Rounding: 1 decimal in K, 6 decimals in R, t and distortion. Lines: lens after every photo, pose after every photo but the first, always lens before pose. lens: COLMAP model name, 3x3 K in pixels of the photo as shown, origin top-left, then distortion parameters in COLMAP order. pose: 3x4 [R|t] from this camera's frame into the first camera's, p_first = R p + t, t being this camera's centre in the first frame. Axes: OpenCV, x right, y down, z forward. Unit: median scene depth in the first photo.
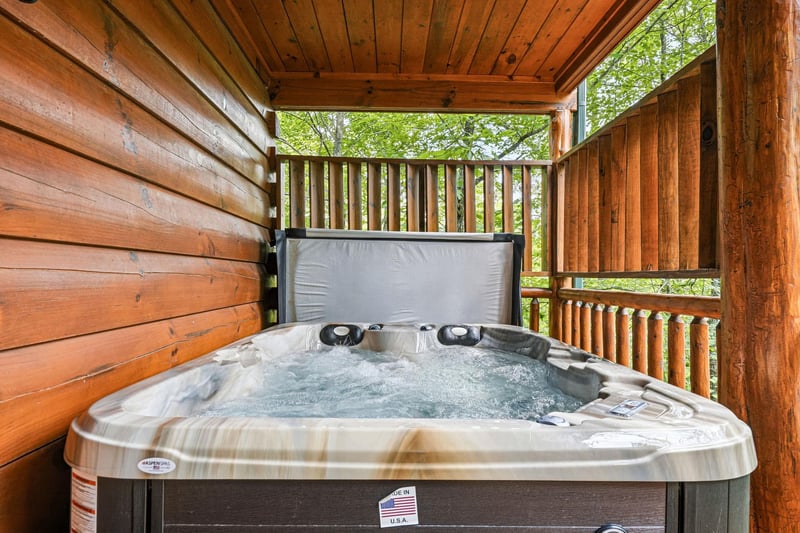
lens RADIAL K [[461.6, 0, 396.6], [0, 461.6, 273.1], [0, 0, 1]] dist [-0.002614, -0.000504]
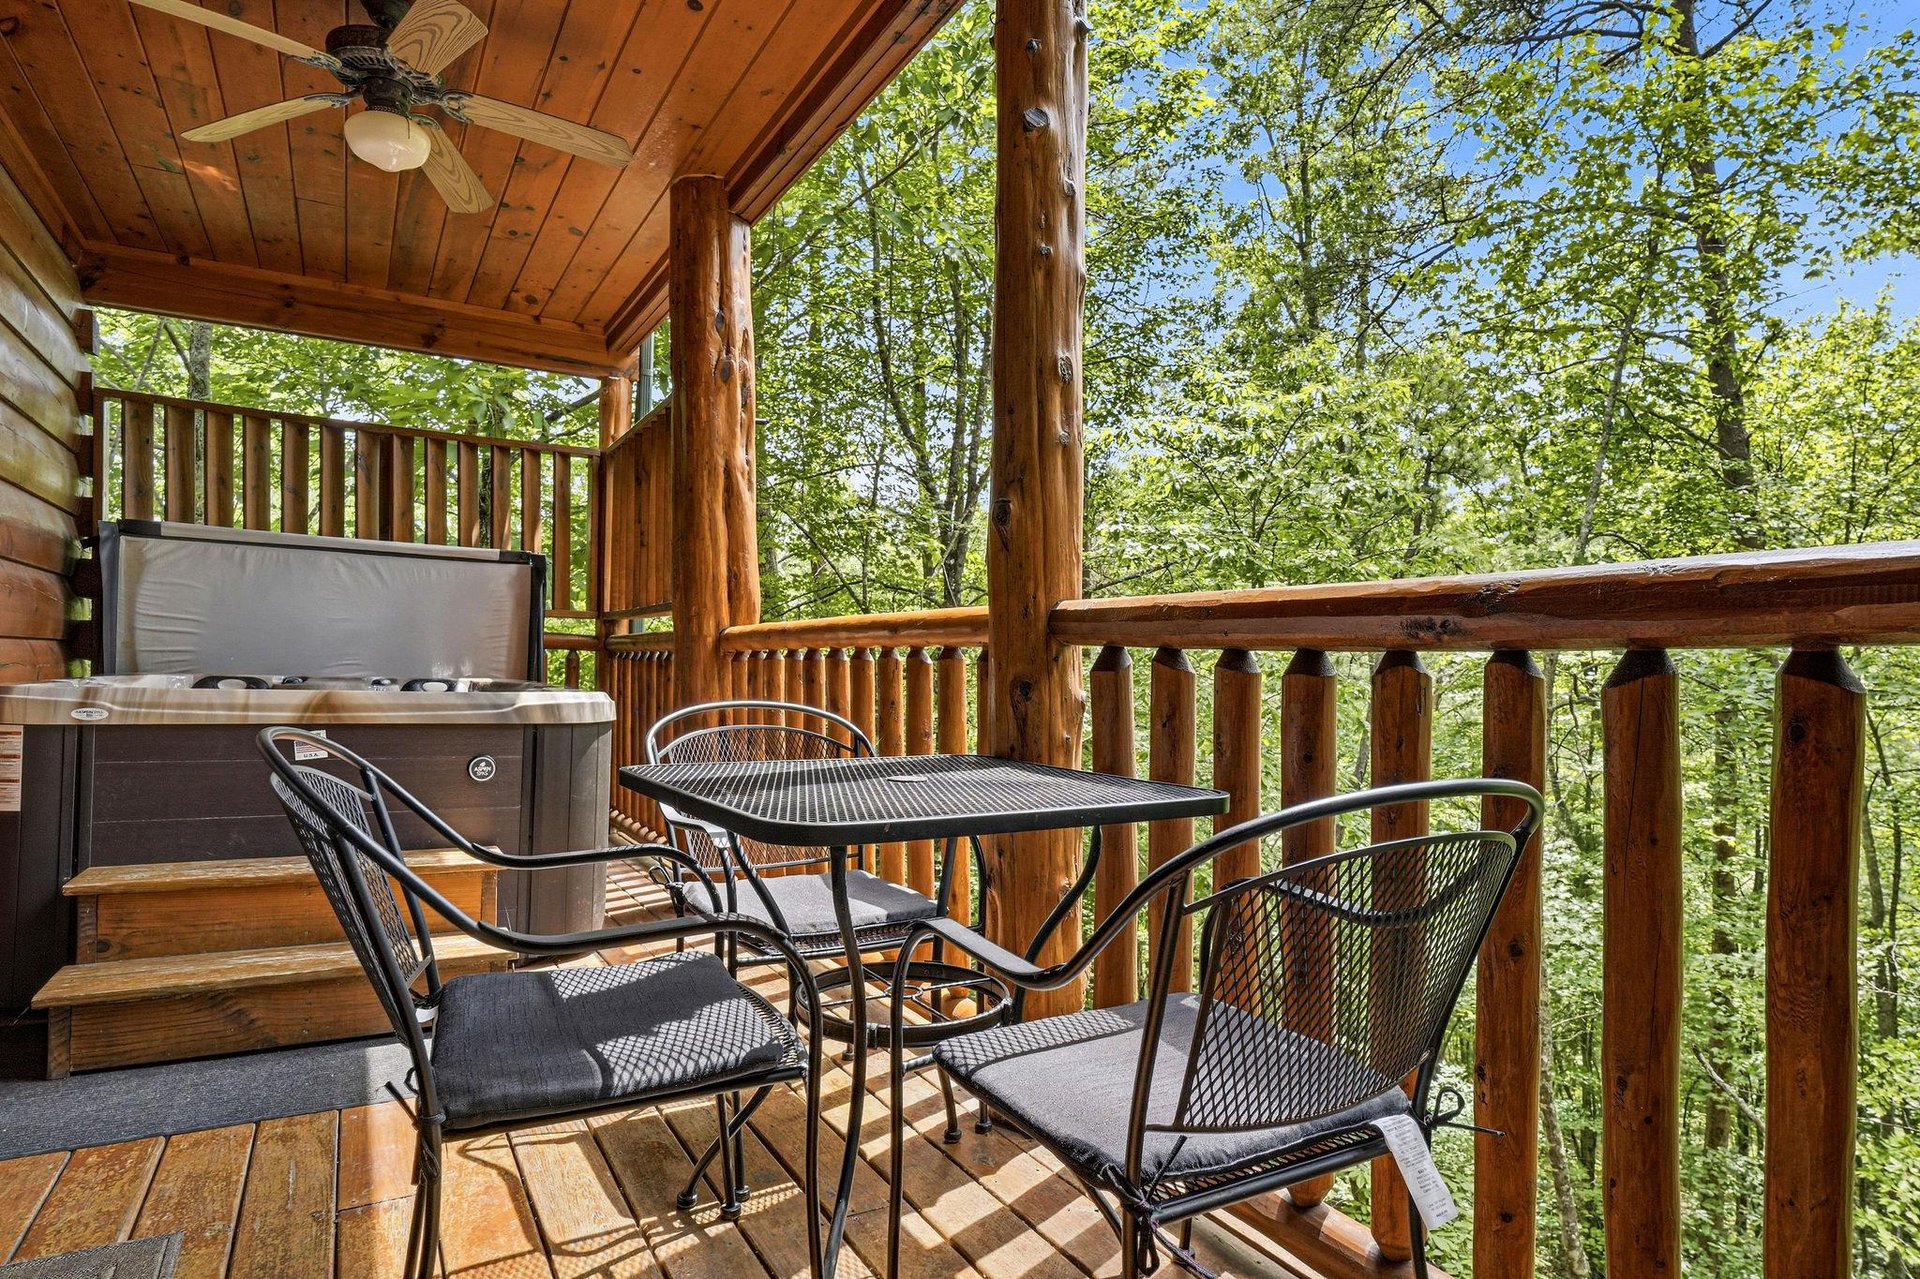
lens RADIAL K [[1107.8, 0, 983.2], [0, 1107.8, 666.9], [0, 0, 1]] dist [-0.002614, -0.000504]
pose [[0.872793, 0.014032, 0.487890, 0.036885], [-0.020998, 0.999741, 0.008810, 0.054766], [-0.487639, -0.017934, 0.872861, -0.746443]]
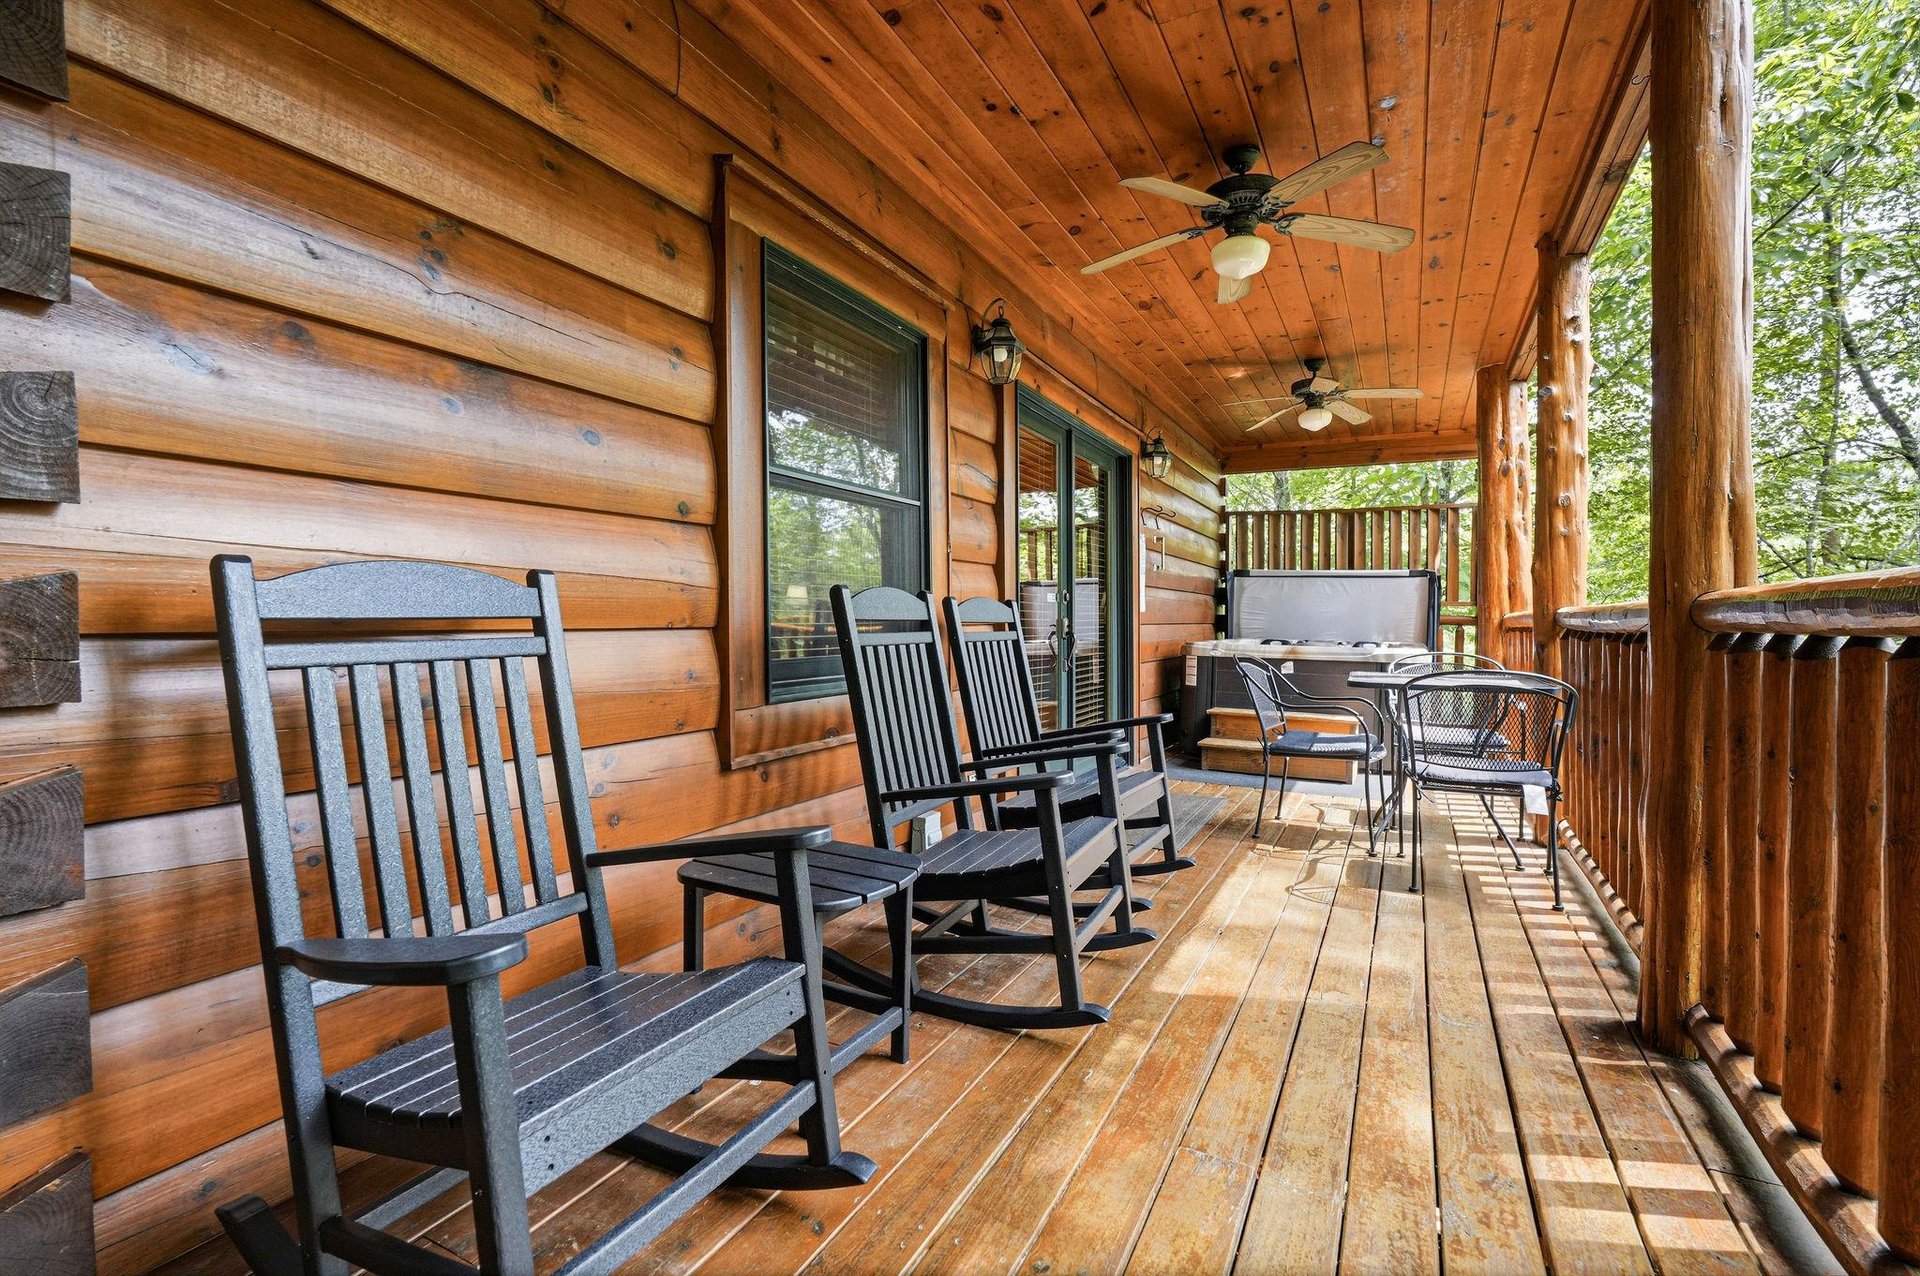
lens RADIAL K [[877.7, 0, 958.4], [0, 877.7, 633.0], [0, 0, 1]] dist [0.005484, -0.000202]
pose [[0.884091, 0.013872, -0.467109, 0.234243], [-0.004242, 0.999756, 0.021662, 0.033494], [0.467295, -0.017170, 0.883935, -1.551504]]
